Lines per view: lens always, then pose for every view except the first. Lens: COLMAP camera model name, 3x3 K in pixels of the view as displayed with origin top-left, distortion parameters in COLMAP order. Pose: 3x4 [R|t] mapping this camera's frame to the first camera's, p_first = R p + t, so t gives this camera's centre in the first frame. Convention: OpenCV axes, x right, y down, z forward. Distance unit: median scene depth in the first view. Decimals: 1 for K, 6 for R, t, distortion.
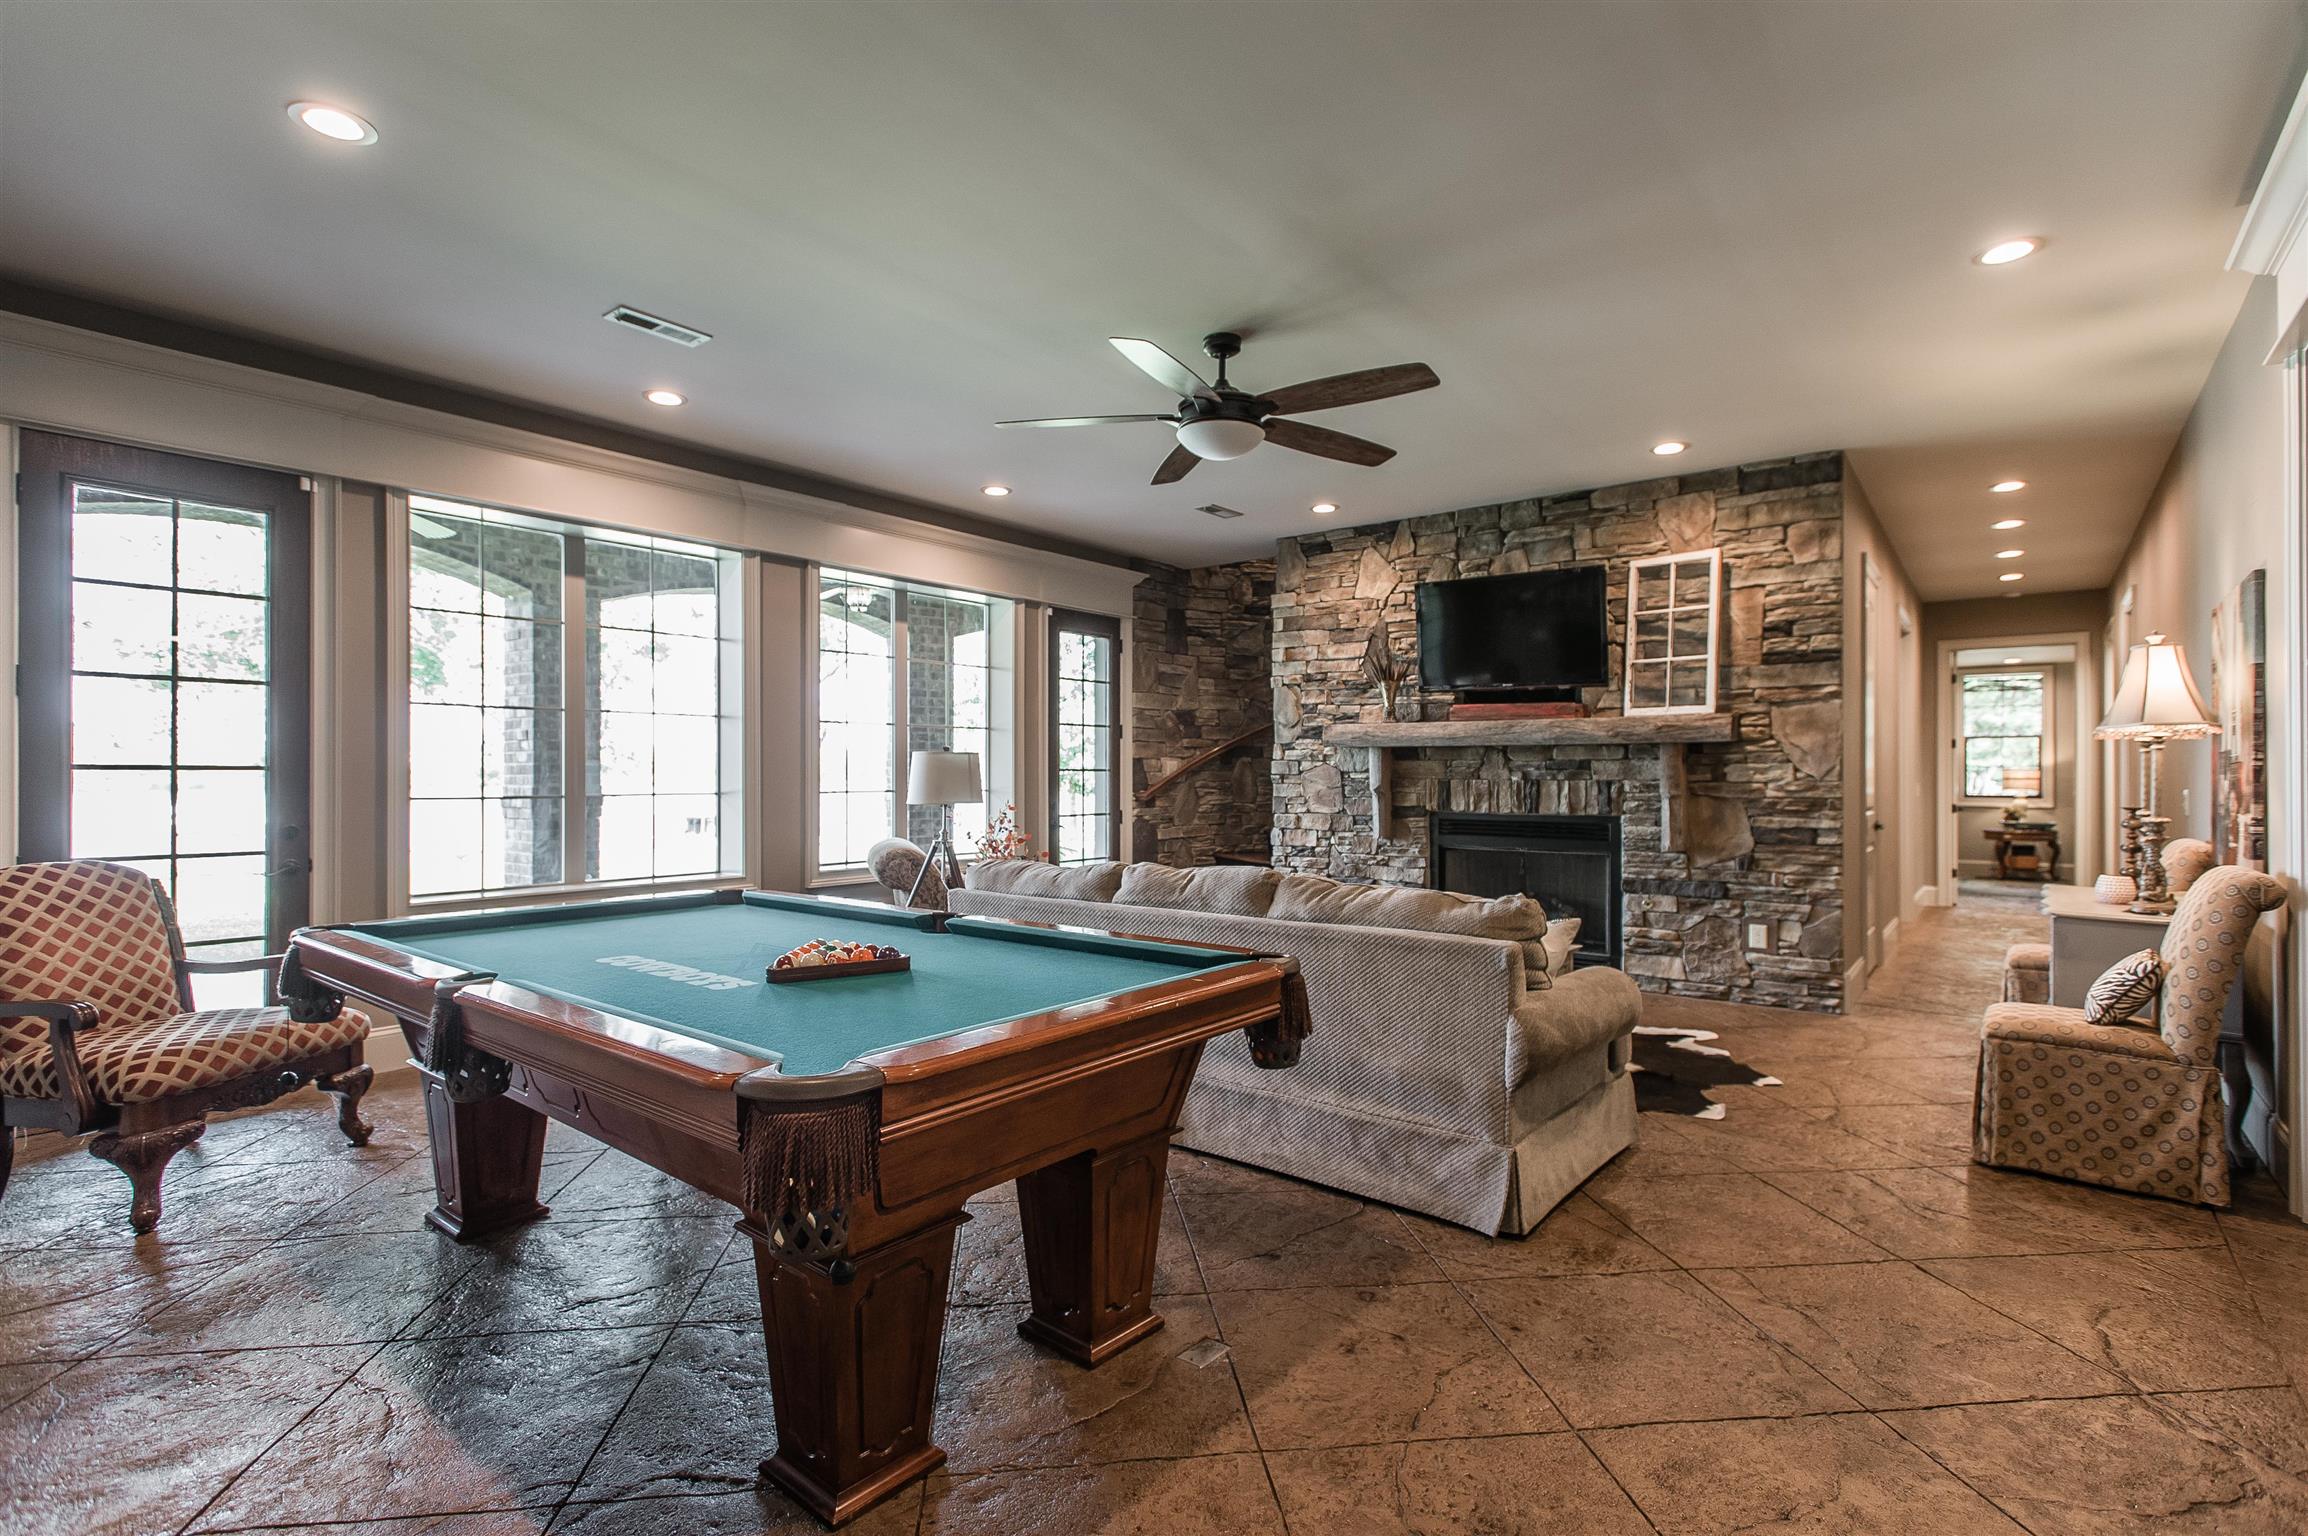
lens RADIAL K [[1087.9, 0, 1159.1], [0, 1087.9, 774.5], [0, 0, 1]] dist [0.004524, 0.000207]
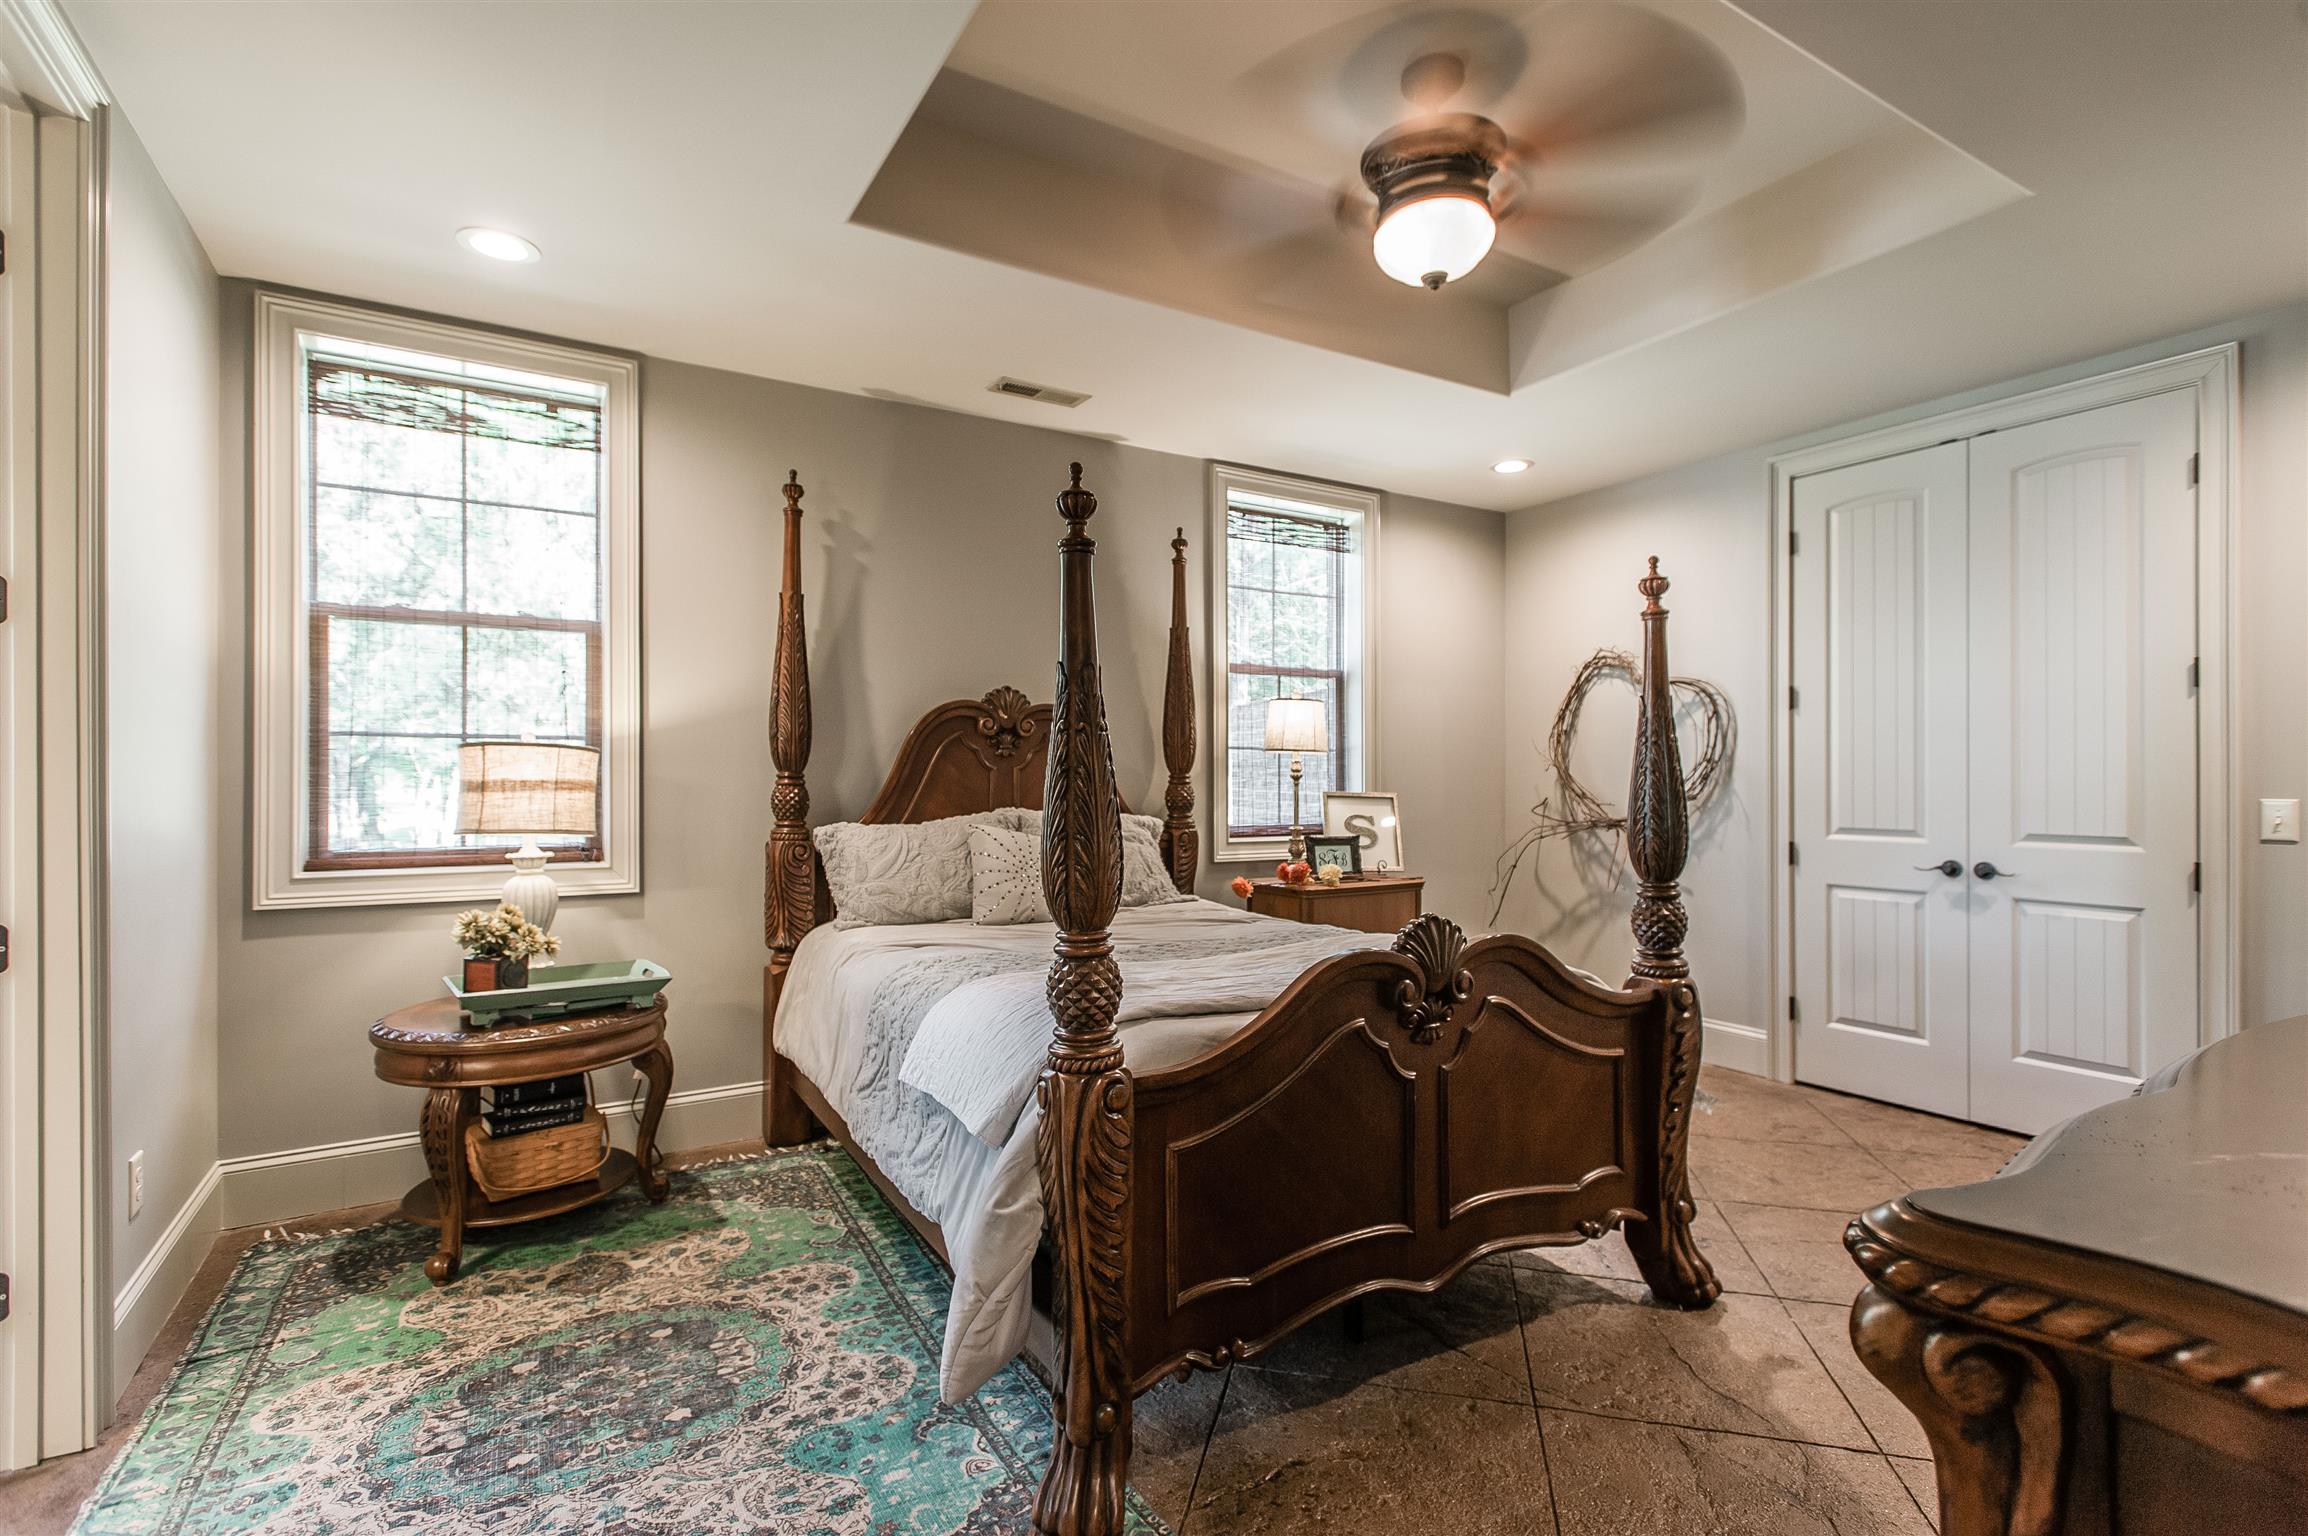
lens RADIAL K [[1087.9, 0, 1157.8], [0, 1087.9, 776.0], [0, 0, 1]] dist [0.004524, 0.000207]
pose [[0.347151, -0.002097, 0.937807, 0.616791], [0.003912, 0.999992, 0.000788, 0.002176], [-0.937801, 0.003395, 0.347157, 0.792194]]
